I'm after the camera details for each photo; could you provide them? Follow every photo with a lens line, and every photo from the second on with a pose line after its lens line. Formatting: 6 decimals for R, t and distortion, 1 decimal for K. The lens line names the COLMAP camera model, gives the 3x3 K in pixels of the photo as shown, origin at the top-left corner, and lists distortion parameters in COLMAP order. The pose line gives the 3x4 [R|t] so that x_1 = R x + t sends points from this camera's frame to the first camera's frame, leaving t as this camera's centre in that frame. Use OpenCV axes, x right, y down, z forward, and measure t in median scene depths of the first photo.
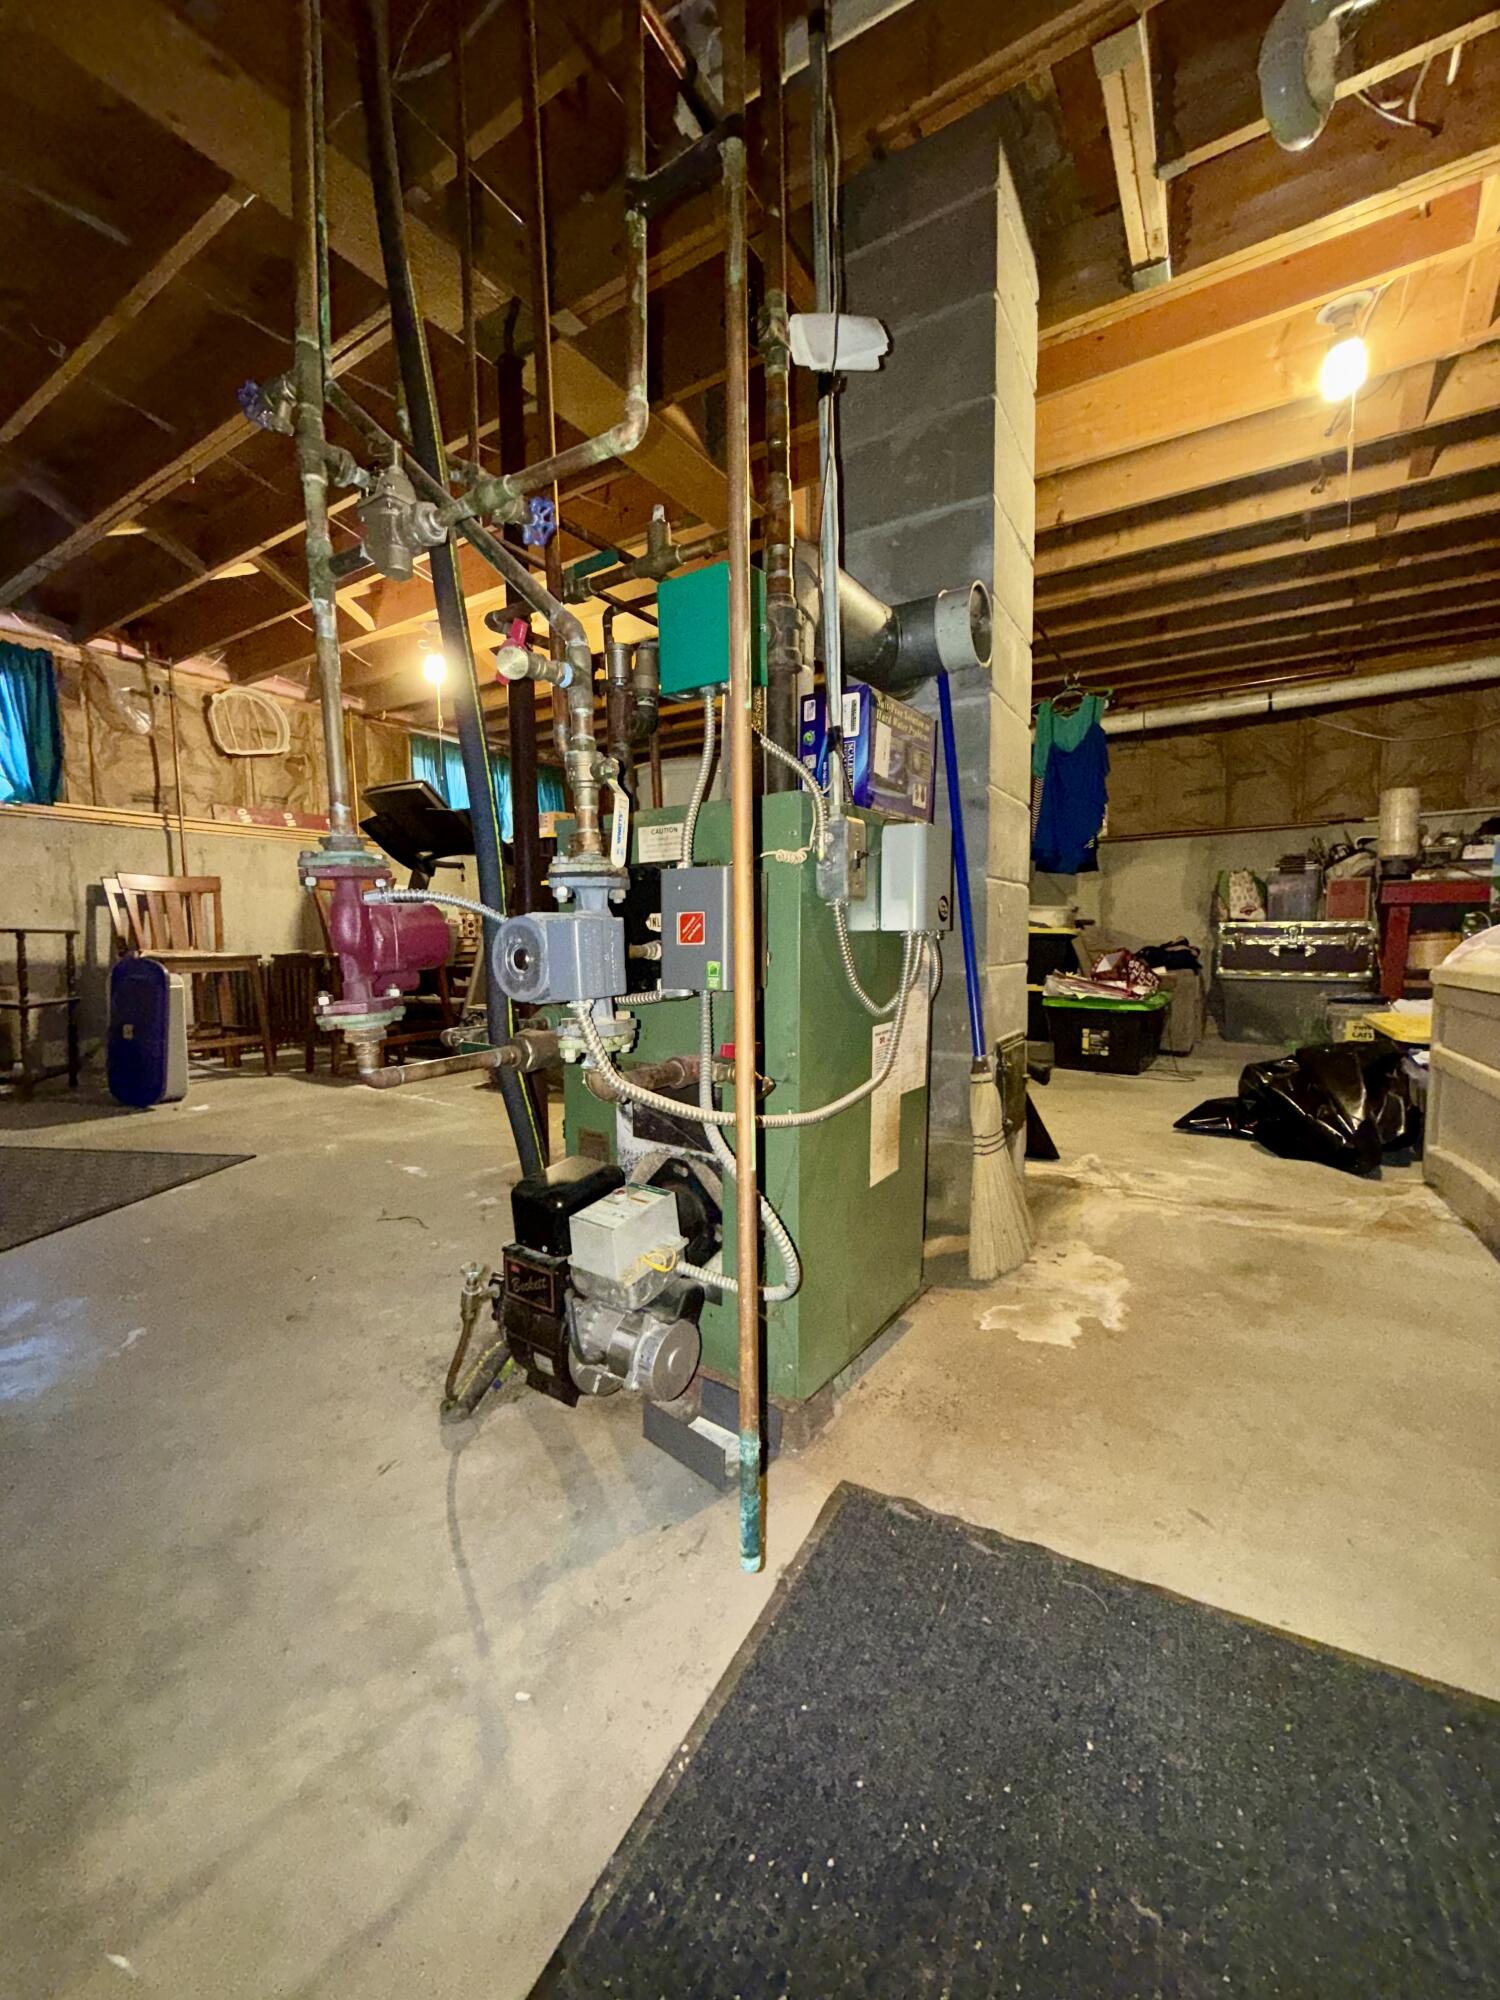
lens RADIAL K [[795.2, 0, 752.6], [0, 795.2, 999.0], [0, 0, 1]] dist [-0.002721, -0.000028]
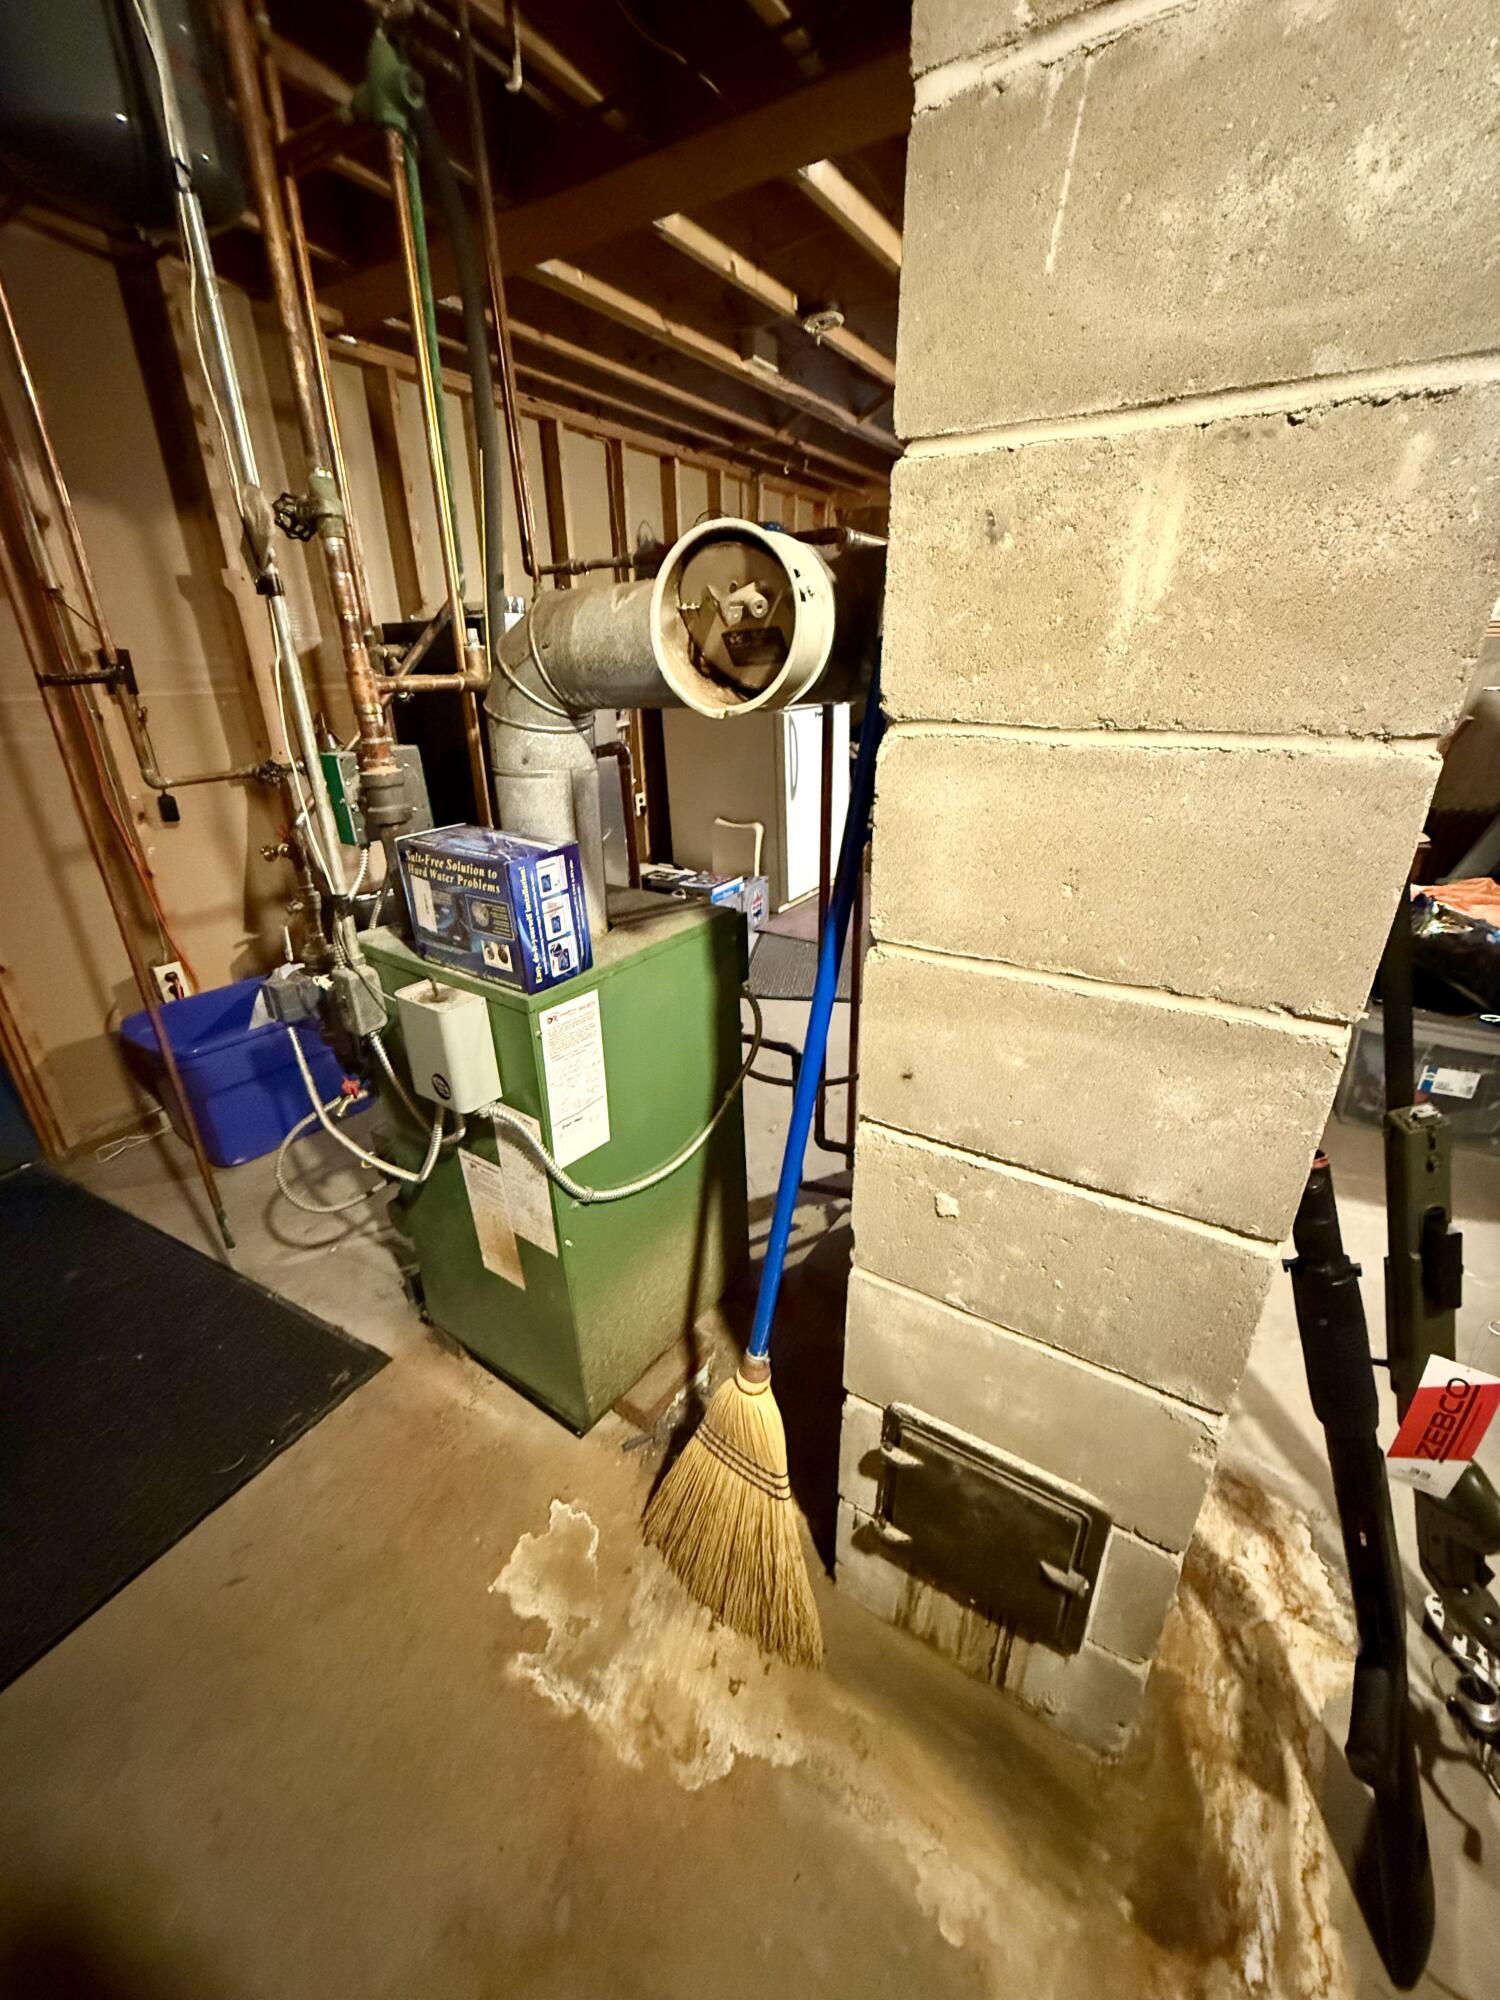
lens RADIAL K [[795.2, 0, 756.6], [0, 795.2, 999.0], [0, 0, 1]] dist [-0.002721, -0.000028]
pose [[-0.009451, 0.401682, -0.915730, 0.974894], [-0.072185, 0.913108, 0.401277, -0.563554], [0.997347, 0.069894, 0.020366, 1.262266]]
